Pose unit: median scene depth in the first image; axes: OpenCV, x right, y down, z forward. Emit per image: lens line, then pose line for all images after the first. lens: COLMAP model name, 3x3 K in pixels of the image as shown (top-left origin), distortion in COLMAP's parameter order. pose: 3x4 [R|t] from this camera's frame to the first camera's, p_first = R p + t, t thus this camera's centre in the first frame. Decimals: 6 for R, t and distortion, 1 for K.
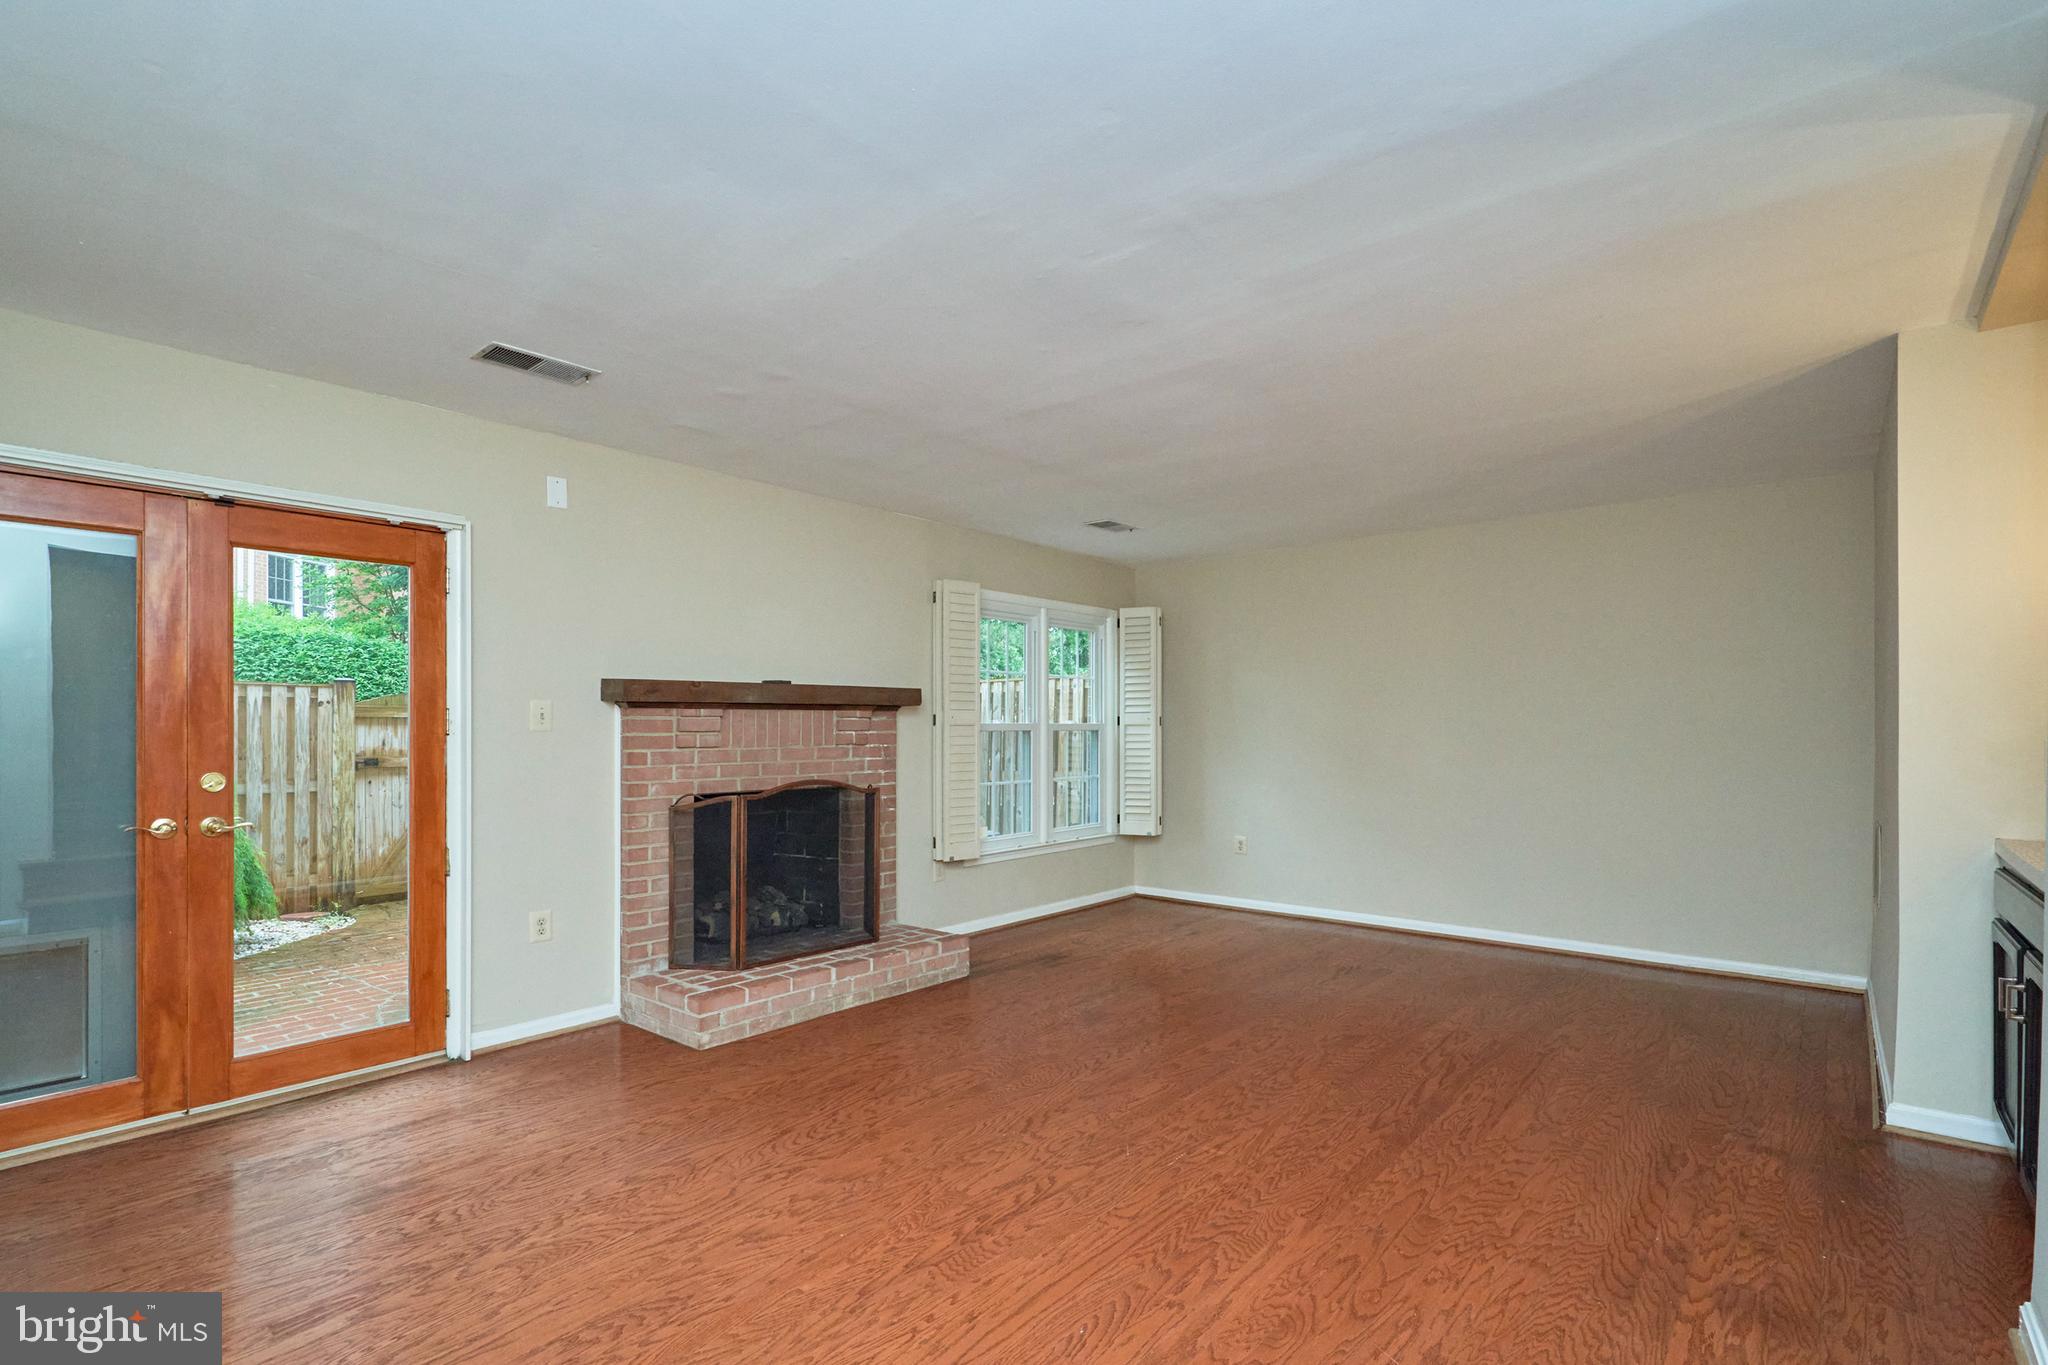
lens RADIAL K [[951.1, 0, 994.5], [0, 951.1, 721.8], [0, 0, 1]] dist [-0.002033, -0.000171]
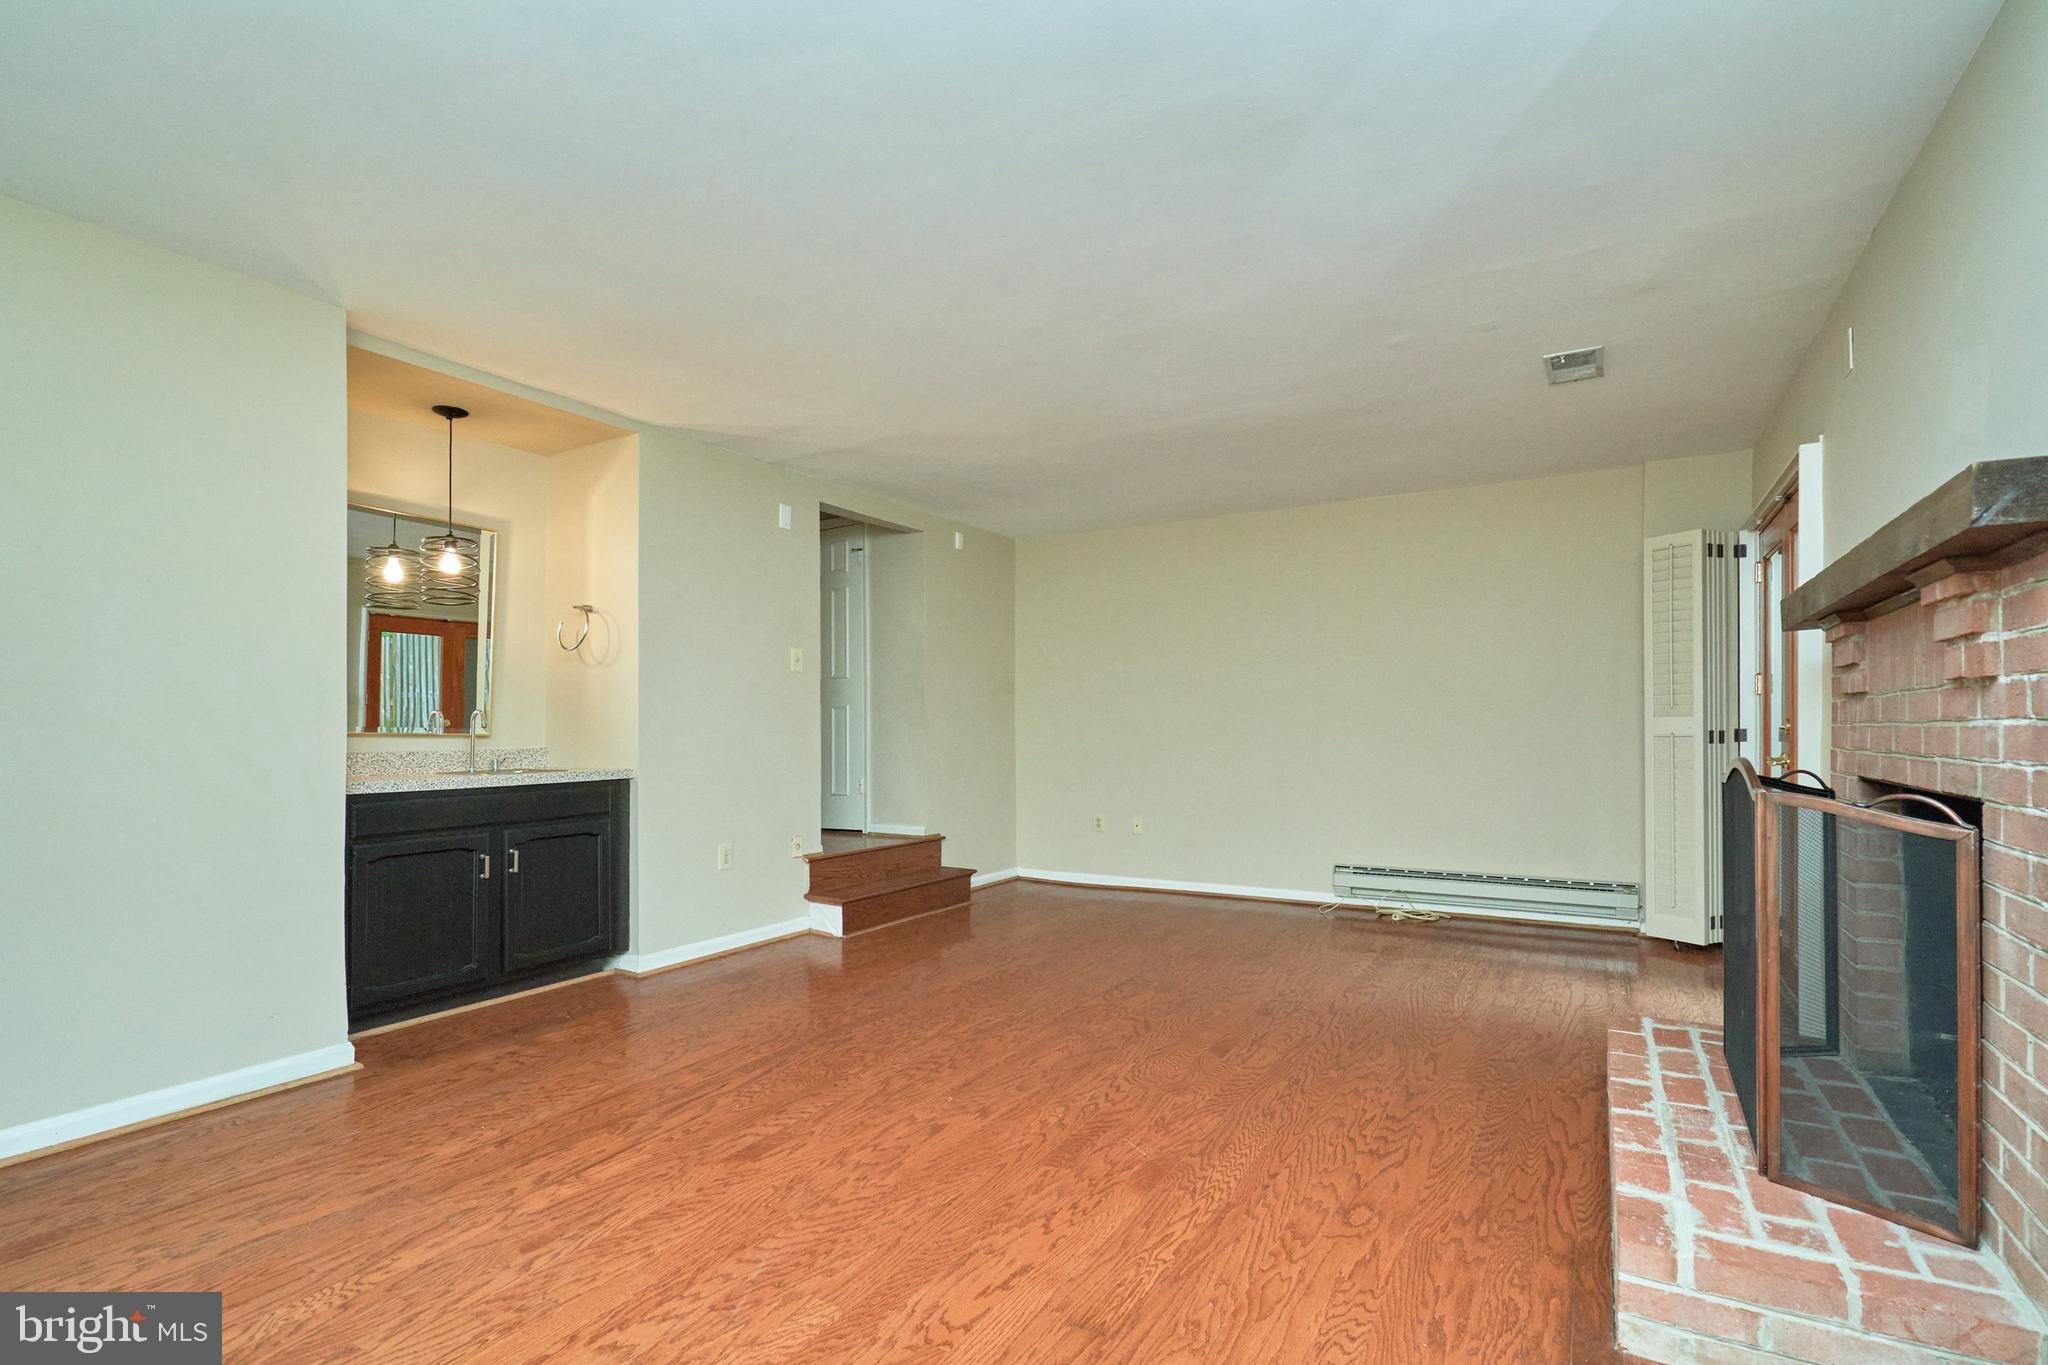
lens RADIAL K [[951.1, 0, 994.5], [0, 951.1, 721.8], [0, 0, 1]] dist [-0.002033, -0.000171]
pose [[-0.986850, 0.007361, -0.161472, 0.320787], [0.010314, 0.999794, -0.017453, 0.057434], [0.161311, -0.018889, -0.986723, 1.688555]]
